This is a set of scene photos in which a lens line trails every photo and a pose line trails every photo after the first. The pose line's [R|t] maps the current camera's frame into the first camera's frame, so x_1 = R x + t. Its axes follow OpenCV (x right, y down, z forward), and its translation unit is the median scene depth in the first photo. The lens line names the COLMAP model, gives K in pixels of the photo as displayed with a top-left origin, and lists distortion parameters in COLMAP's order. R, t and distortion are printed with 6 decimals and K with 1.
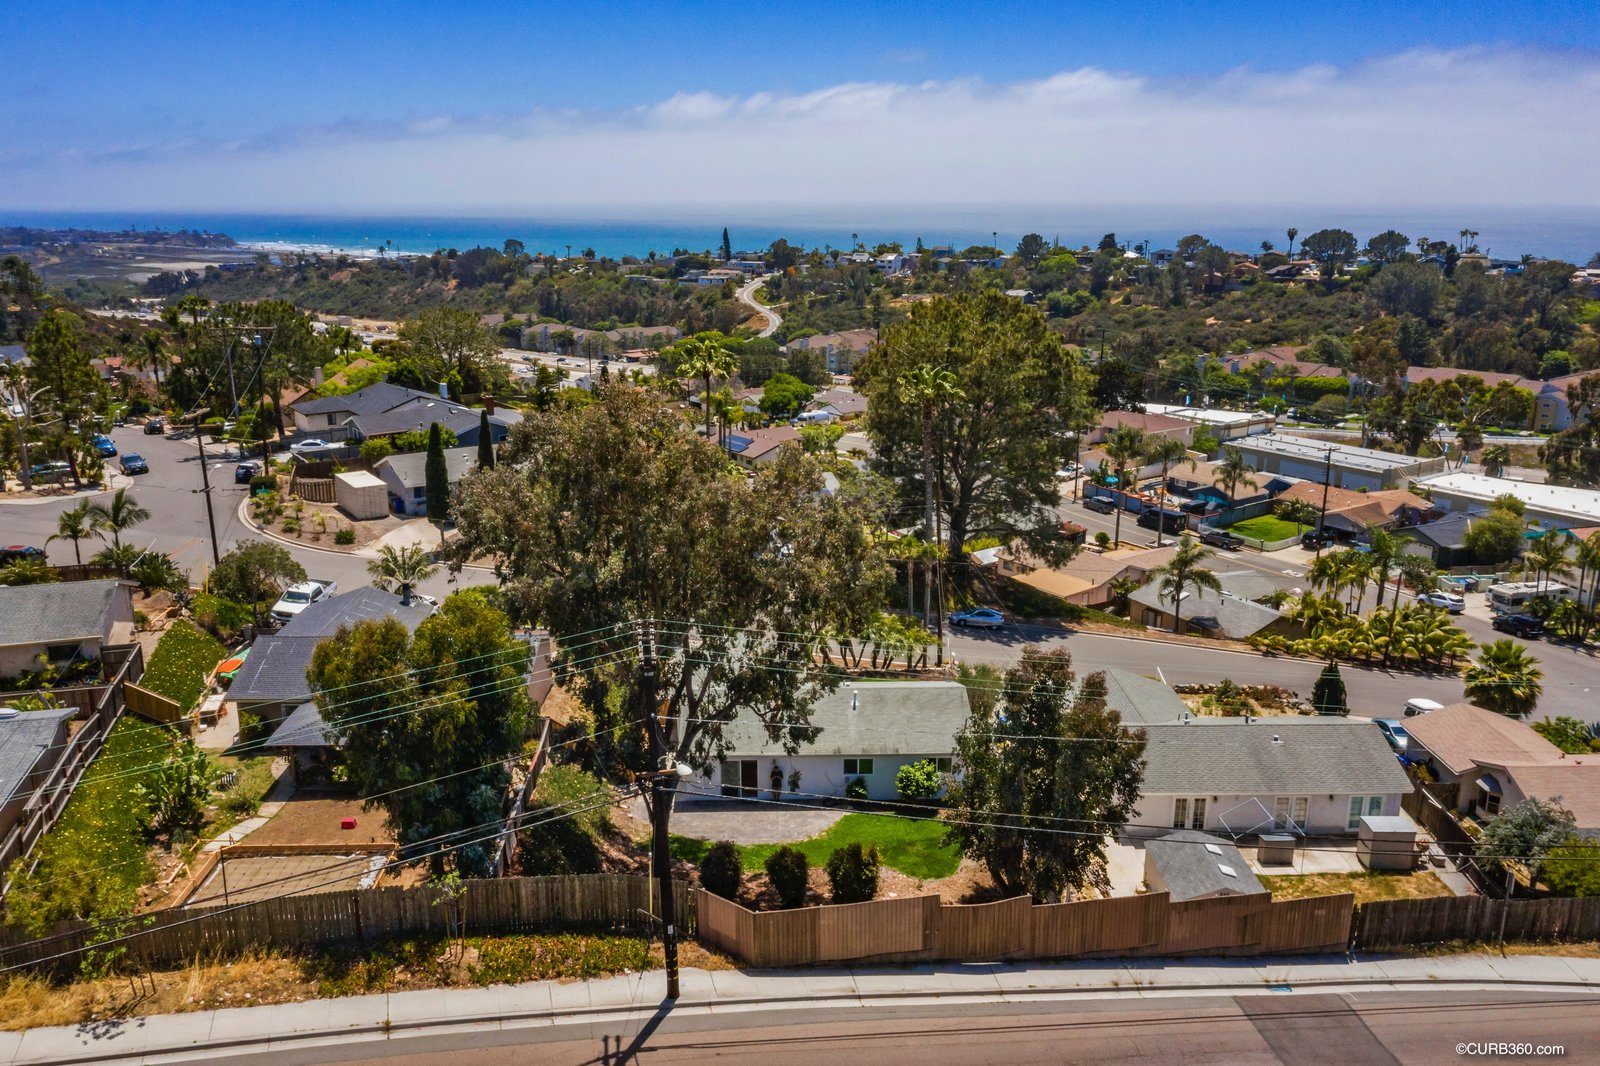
lens RADIAL K [[1278.6, 0, 800.0], [0, 1278.6, 533.0], [0, 0, 1]] dist [-0.025489, 0.005915]
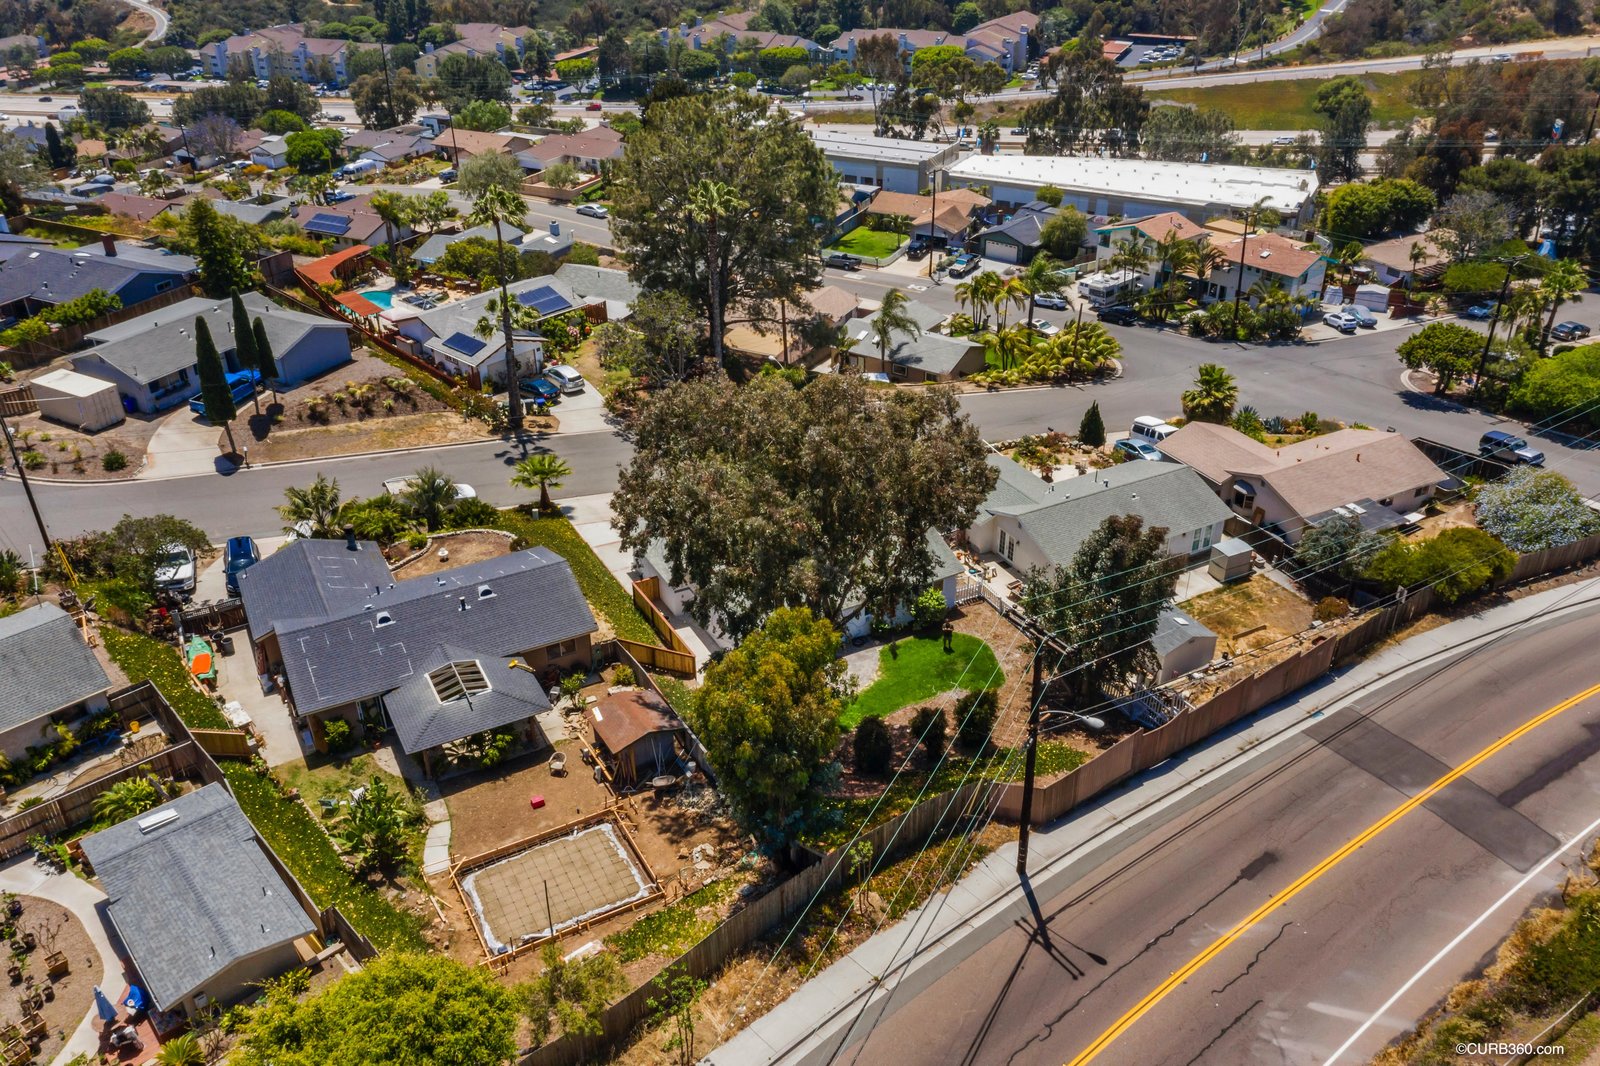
lens RADIAL K [[1252.2, 0, 799.6], [0, 1252.2, 543.9], [0, 0, 1]] dist [-0.020626, 0.003633]
pose [[0.891524, -0.236849, 0.386118, -0.508623], [0.125091, 0.947993, 0.292680, -0.244187], [-0.435358, -0.212632, 0.874787, 0.058191]]
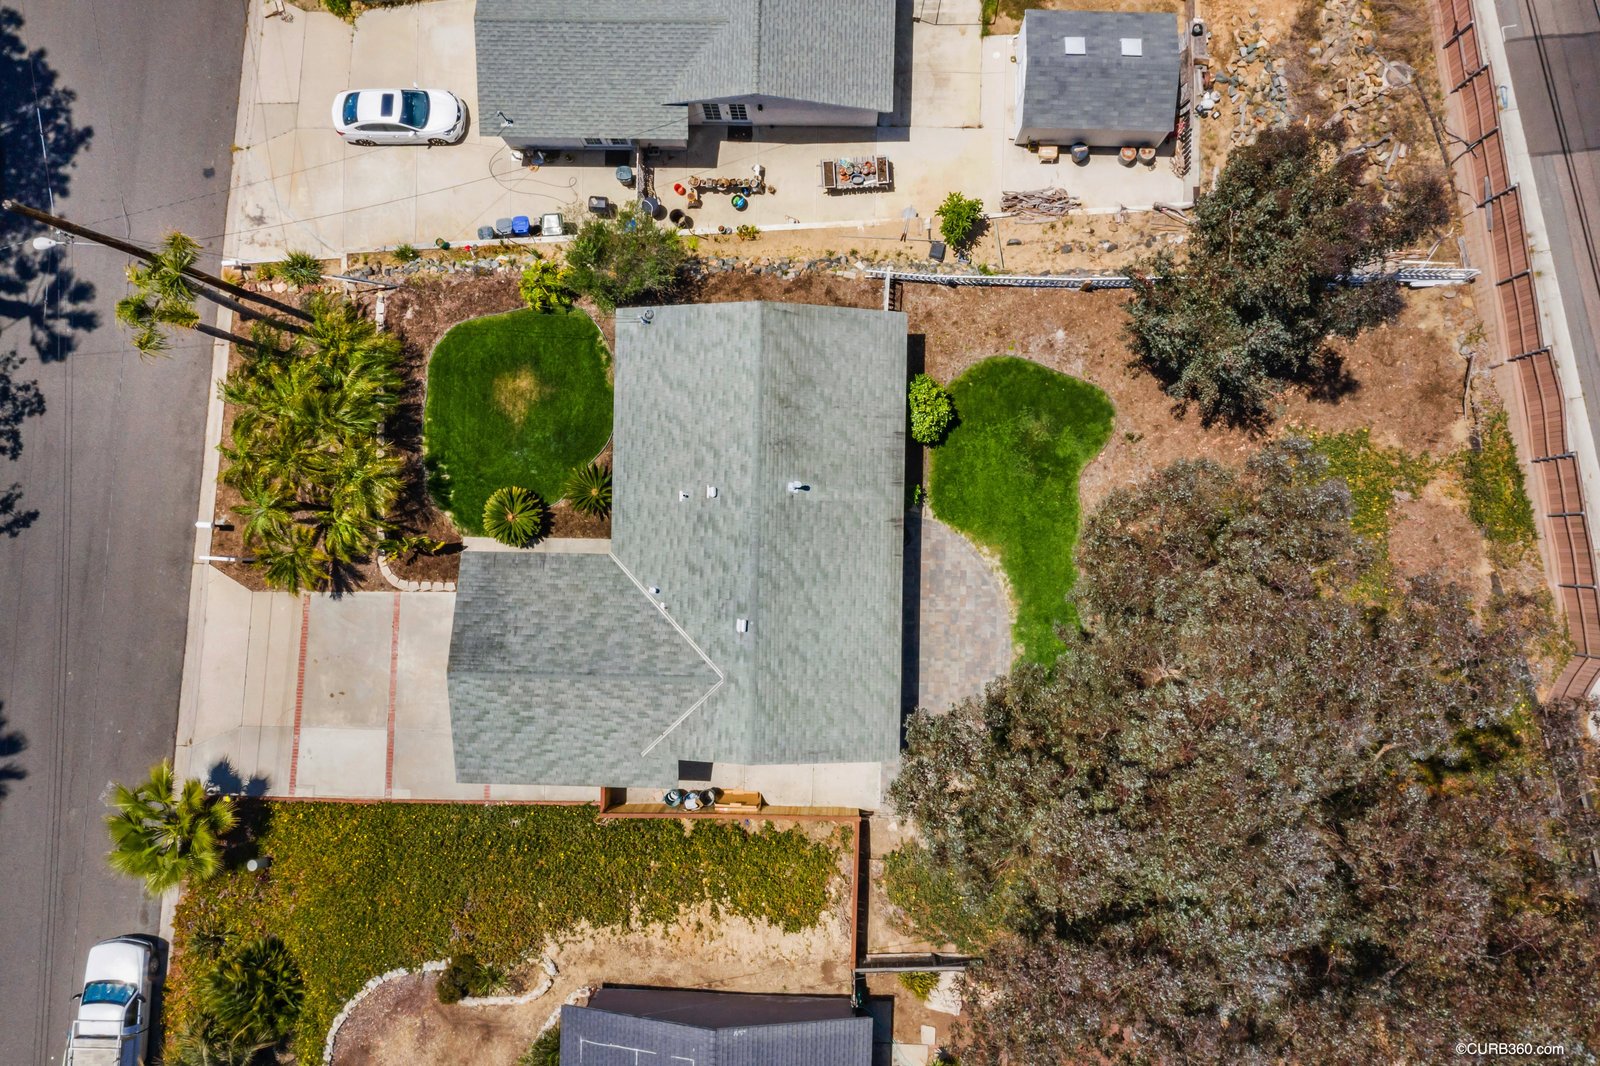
lens RADIAL K [[1252.2, 0, 799.6], [0, 1252.2, 543.9], [0, 0, 1]] dist [-0.020626, 0.003633]
pose [[0.042904, -0.998947, 0.016248, 0.005630], [0.283131, 0.027754, 0.958680, -0.539984], [-0.958121, -0.036531, 0.284024, 0.987780]]
